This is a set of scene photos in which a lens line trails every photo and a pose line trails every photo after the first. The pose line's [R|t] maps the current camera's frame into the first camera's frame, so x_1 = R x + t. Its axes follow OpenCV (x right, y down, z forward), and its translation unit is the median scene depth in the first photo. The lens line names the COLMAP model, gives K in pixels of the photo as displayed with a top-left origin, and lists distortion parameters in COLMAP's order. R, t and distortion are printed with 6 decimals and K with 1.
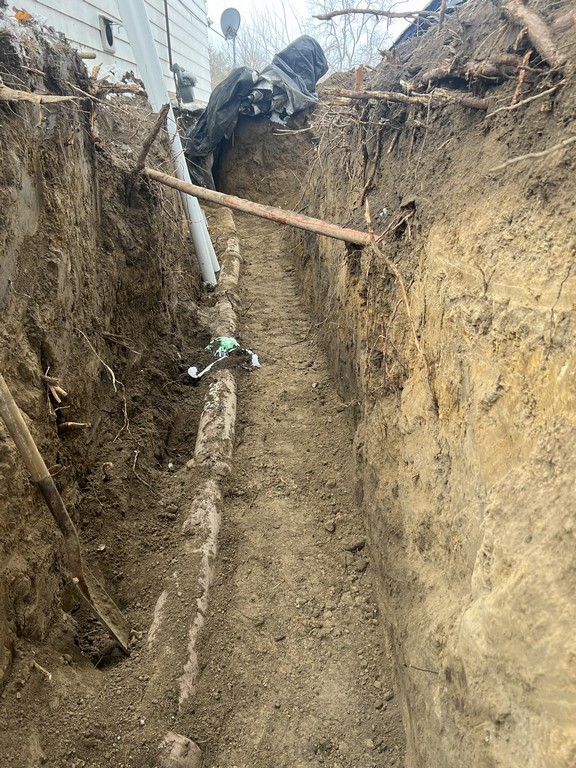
lens RADIAL K [[565.2, 0, 282.8], [0, 565.2, 386.5], [0, 0, 1]] dist [0.068854, -0.068173]
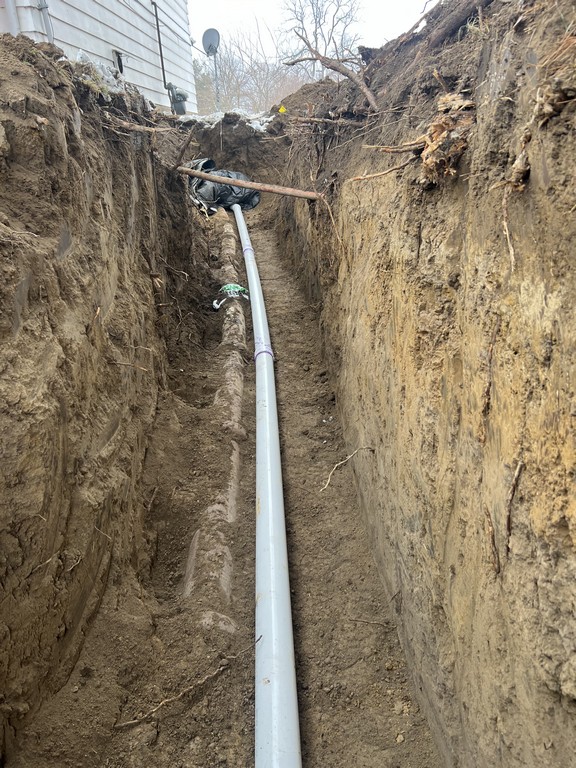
lens RADIAL K [[565.2, 0, 282.8], [0, 565.2, 386.5], [0, 0, 1]] dist [0.068854, -0.068173]
pose [[0.998656, -0.048214, 0.019033, -0.012217], [0.048278, 0.998830, -0.002953, 0.146135], [-0.018869, 0.003868, 0.999814, -0.344881]]
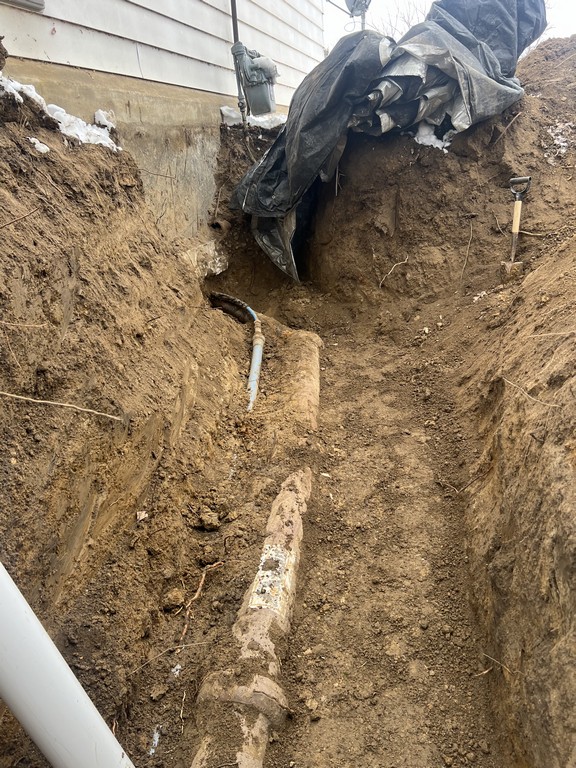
lens RADIAL K [[563.8, 0, 288.0], [0, 563.8, 384.0], [0, 0, 1]] dist [0.068201, -0.063151]
pose [[0.976138, 0.046457, -0.212124, -0.026180], [-0.047780, 0.998857, -0.001110, -0.461138], [0.211830, 0.011219, 0.977242, 0.919186]]
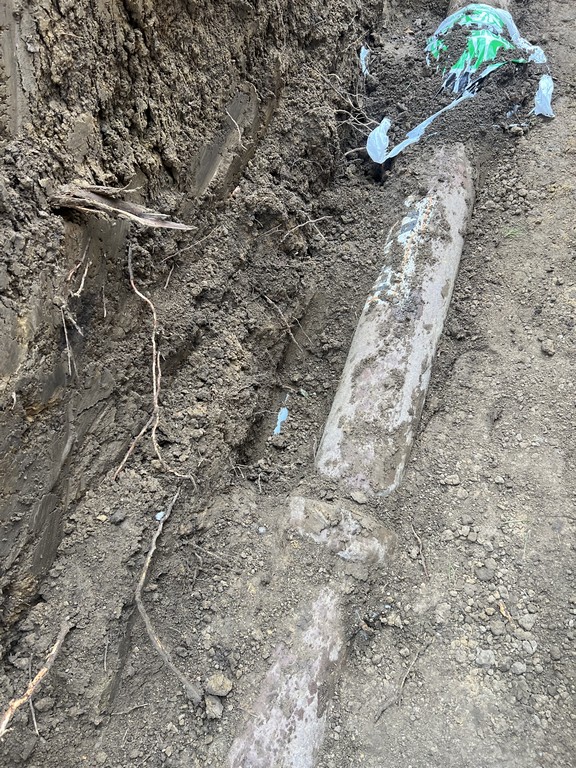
lens RADIAL K [[565.2, 0, 282.8], [0, 565.2, 386.5], [0, 0, 1]] dist [0.068854, -0.068173]
pose [[0.925248, 0.267029, -0.269465, -0.043313], [-0.026190, 0.753577, 0.656838, -0.121309], [0.378458, -0.600681, 0.704239, 0.402103]]
